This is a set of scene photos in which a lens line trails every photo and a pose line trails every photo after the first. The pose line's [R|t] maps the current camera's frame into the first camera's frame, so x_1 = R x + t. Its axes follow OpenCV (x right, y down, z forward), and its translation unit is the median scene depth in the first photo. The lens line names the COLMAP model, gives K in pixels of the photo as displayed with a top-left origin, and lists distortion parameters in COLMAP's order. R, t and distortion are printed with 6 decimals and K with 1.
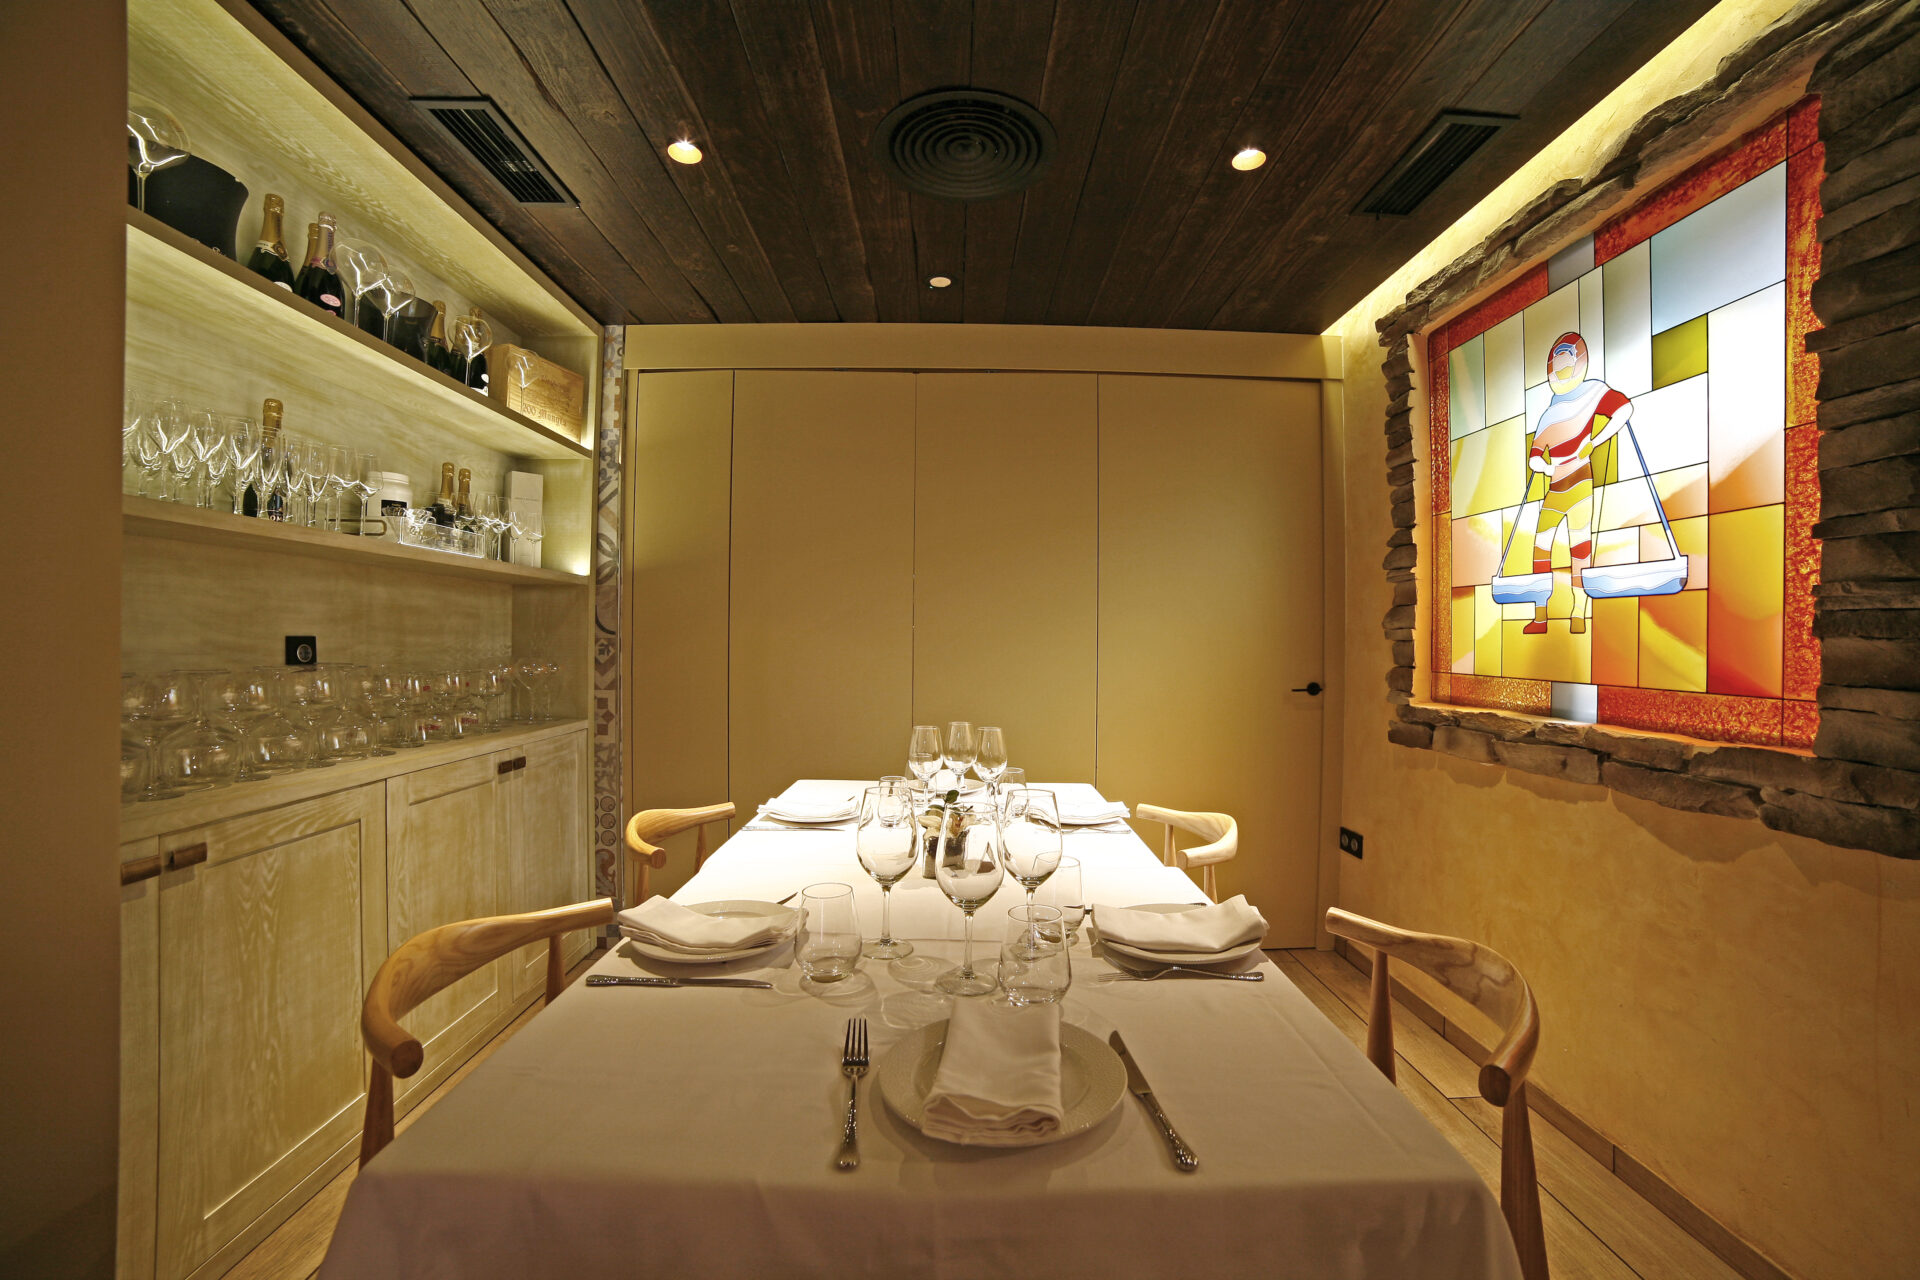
lens RADIAL K [[765.8, 0, 937.8], [0, 765.8, 633.9], [0, 0, 1]] dist [-0.058331, 0.014056]
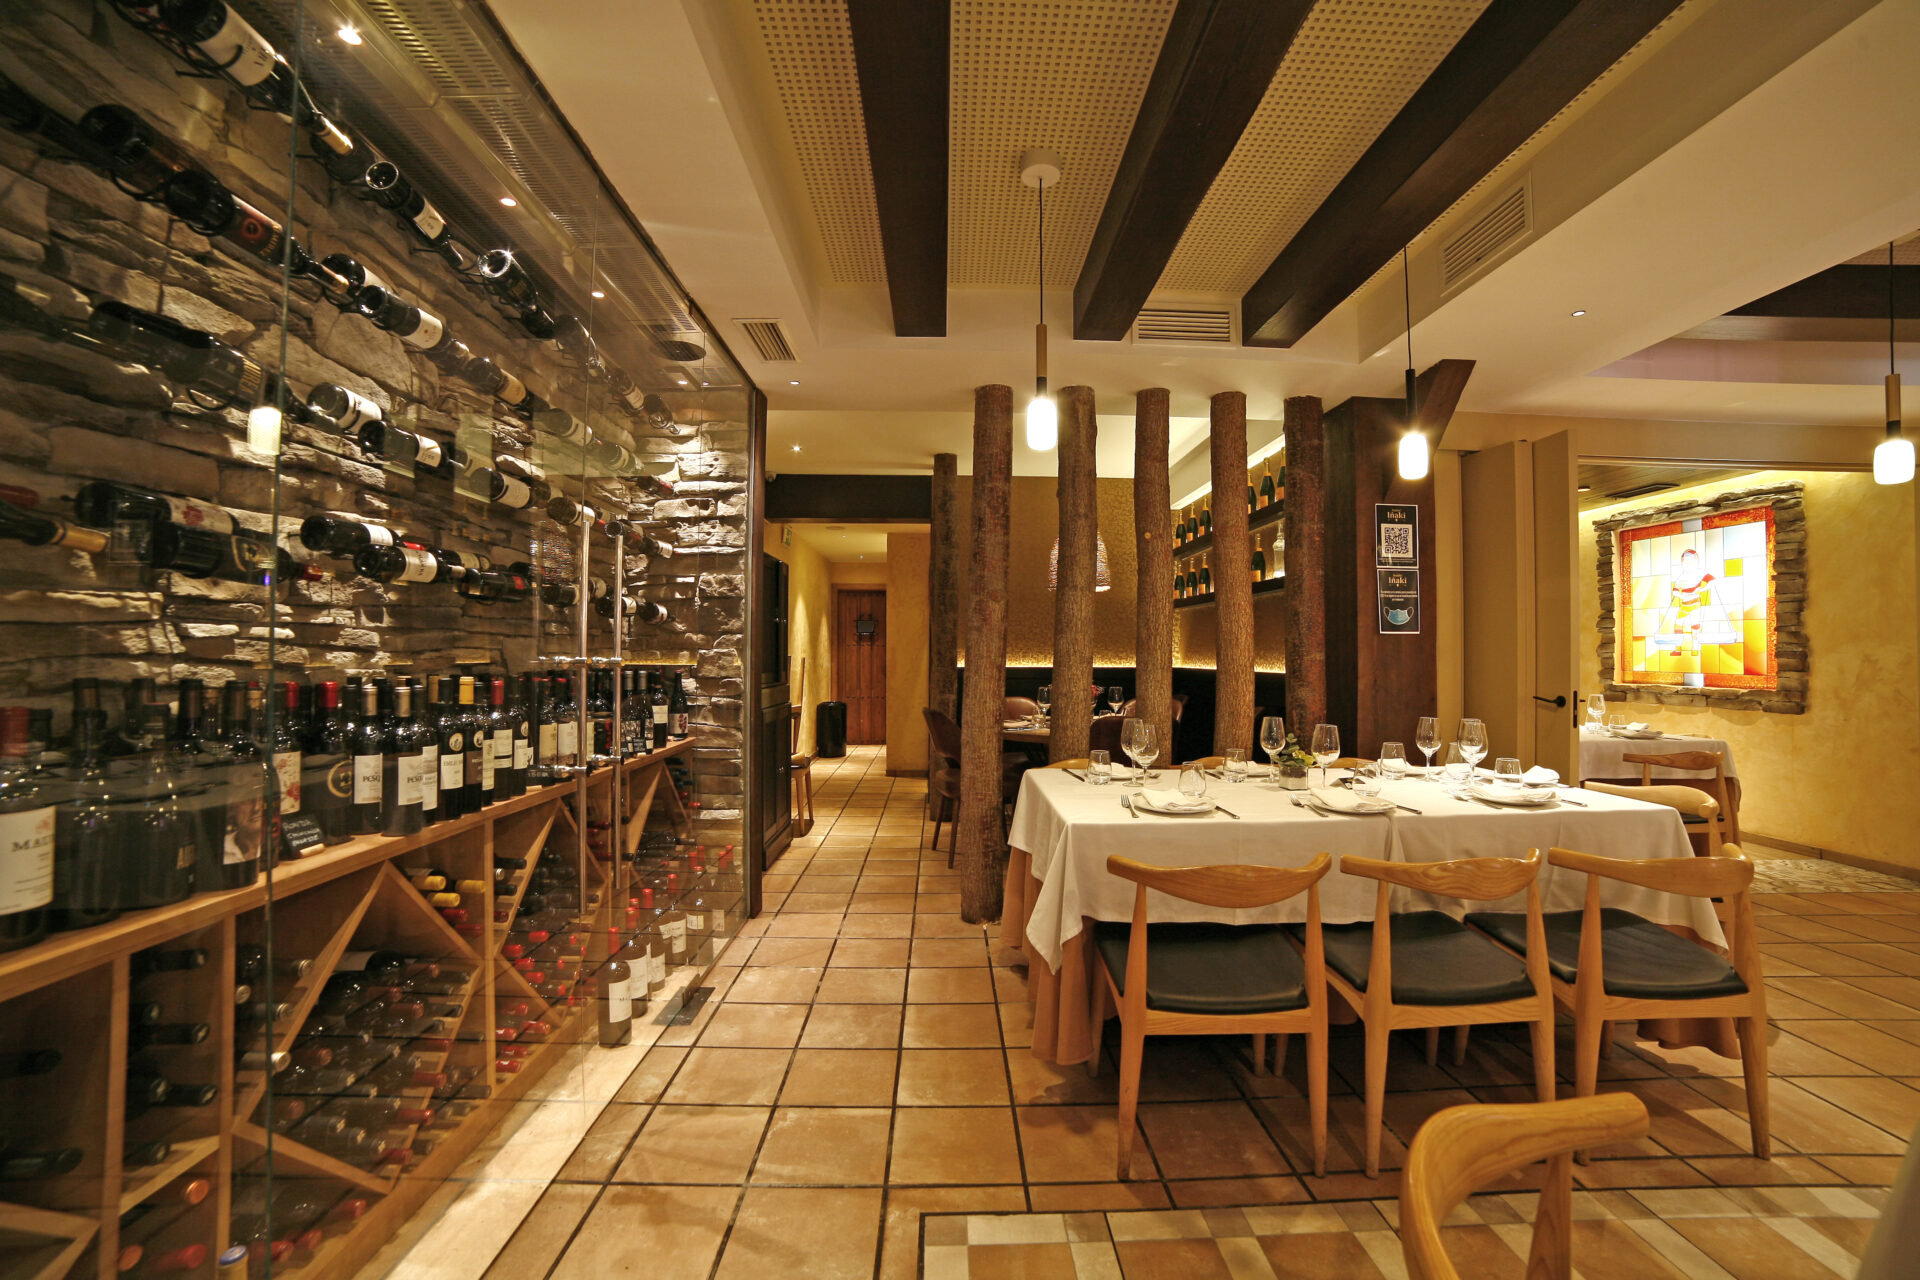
lens RADIAL K [[765.8, 0, 923.9], [0, 765.8, 628.8], [0, 0, 1]] dist [-0.058331, 0.014056]
pose [[0.999946, 0.009240, 0.004768, -2.111309], [-0.009134, 0.999722, -0.021743, -0.017013], [-0.004967, 0.021699, 0.999752, -1.793629]]
